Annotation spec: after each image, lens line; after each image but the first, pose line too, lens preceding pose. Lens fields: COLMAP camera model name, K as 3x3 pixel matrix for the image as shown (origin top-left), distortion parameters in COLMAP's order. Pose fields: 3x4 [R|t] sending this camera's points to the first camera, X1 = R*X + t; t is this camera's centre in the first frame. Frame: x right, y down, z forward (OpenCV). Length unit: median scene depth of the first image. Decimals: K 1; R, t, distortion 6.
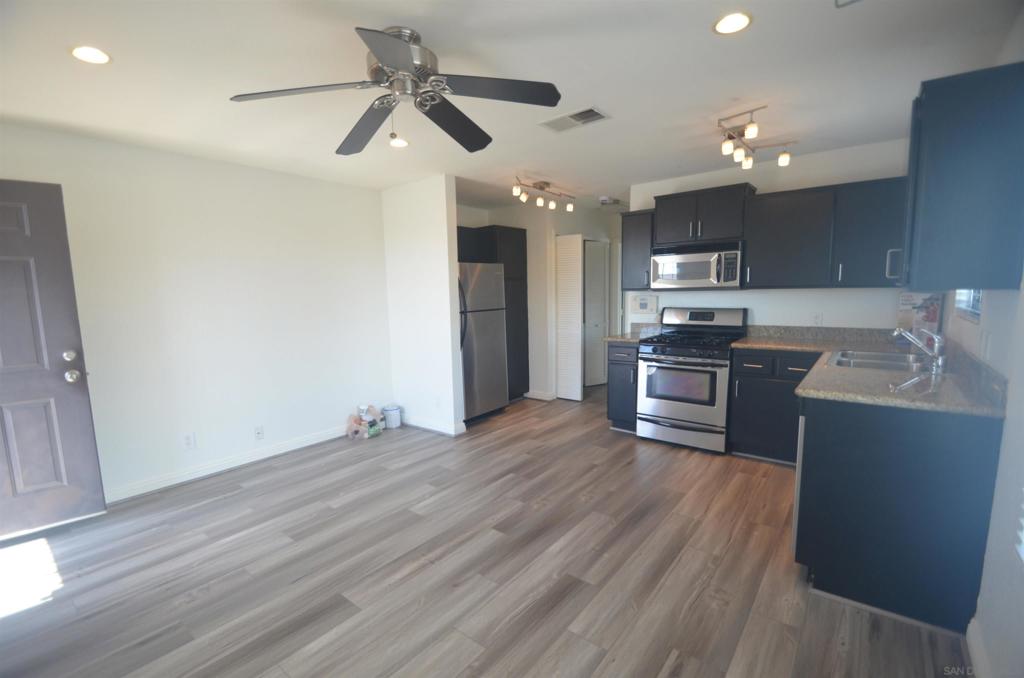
lens RADIAL K [[439.7, 0, 506.8], [0, 439.7, 343.5], [0, 0, 1]] dist [-0.019570, -0.000475]
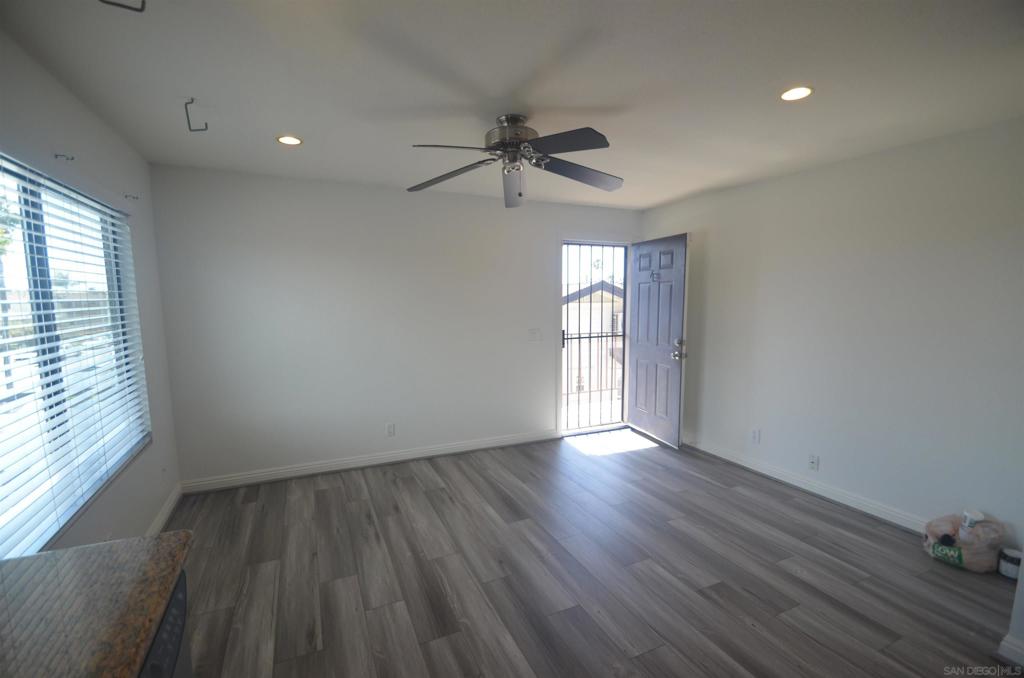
lens RADIAL K [[439.7, 0, 506.8], [0, 439.7, 343.5], [0, 0, 1]] dist [-0.019570, -0.000475]
pose [[-0.435953, 0.116373, -0.892414, 0.528654], [-0.095470, 0.980029, 0.174437, -0.144065], [0.894891, 0.161245, -0.416137, 0.863486]]
